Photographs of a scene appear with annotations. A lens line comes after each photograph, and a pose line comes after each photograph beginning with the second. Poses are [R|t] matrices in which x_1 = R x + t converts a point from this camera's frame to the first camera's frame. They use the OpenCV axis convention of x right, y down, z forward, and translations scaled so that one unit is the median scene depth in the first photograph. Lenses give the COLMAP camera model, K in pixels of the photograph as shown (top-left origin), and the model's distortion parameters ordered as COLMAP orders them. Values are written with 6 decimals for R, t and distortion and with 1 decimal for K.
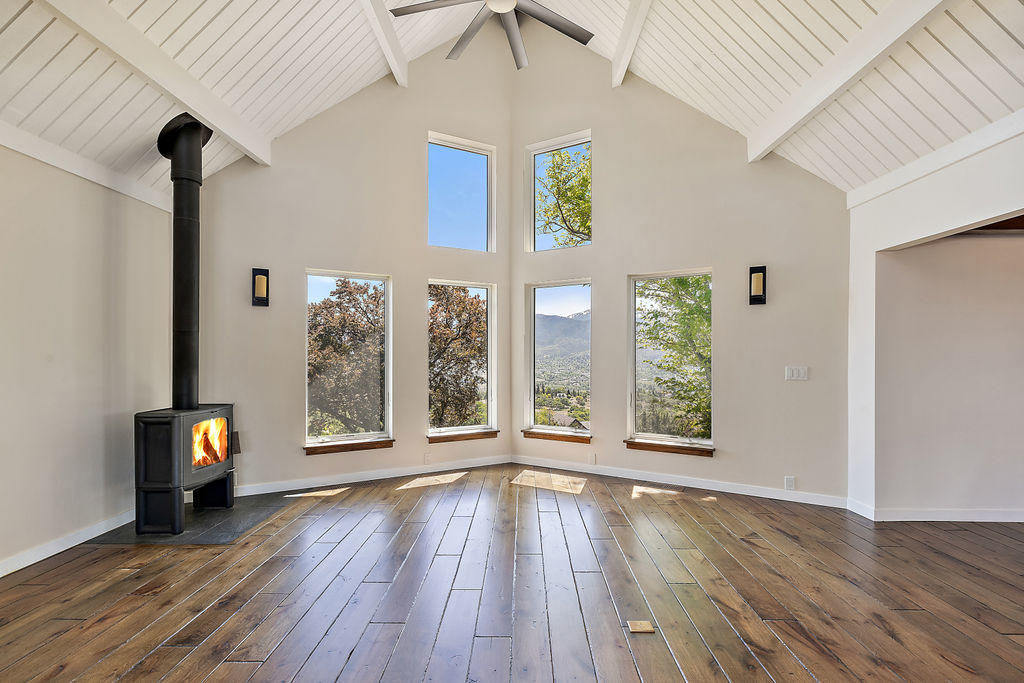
lens RADIAL K [[463.7, 0, 516.5], [0, 463.7, 356.0], [0, 0, 1]] dist [0.032959, 0.000247]
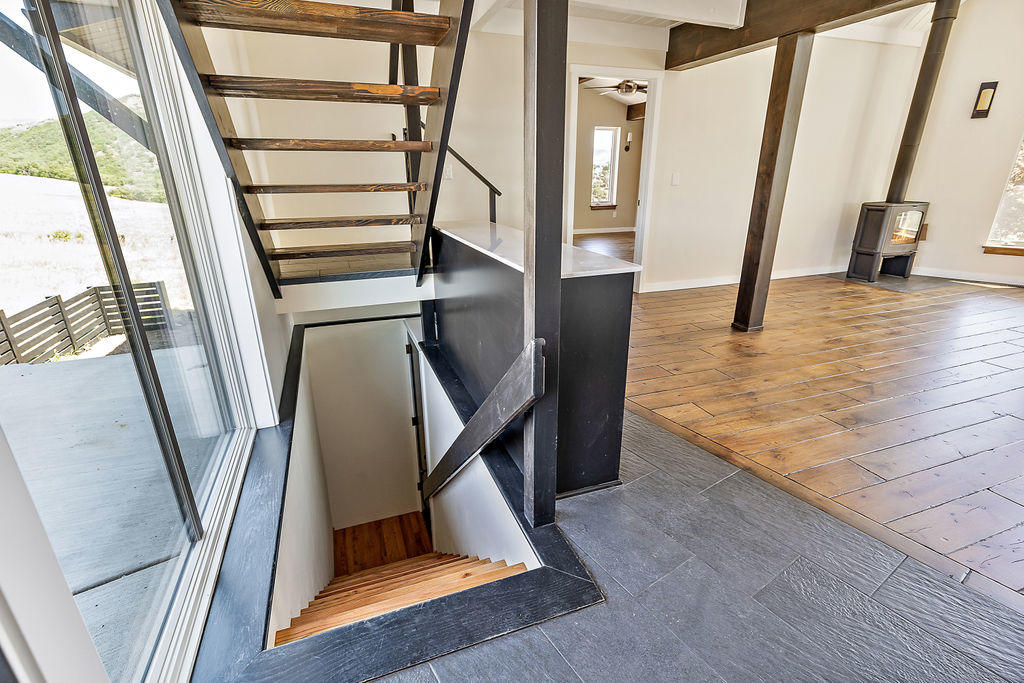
lens RADIAL K [[474.0, 0, 512.0], [0, 474.0, 341.5], [0, 0, 1]] dist [-0.000237, -0.000254]
pose [[0.351255, 0.315928, -0.881368, 0.308567], [-0.002663, 0.941684, 0.336487, 0.027224], [0.936276, -0.115845, 0.331613, -0.643755]]
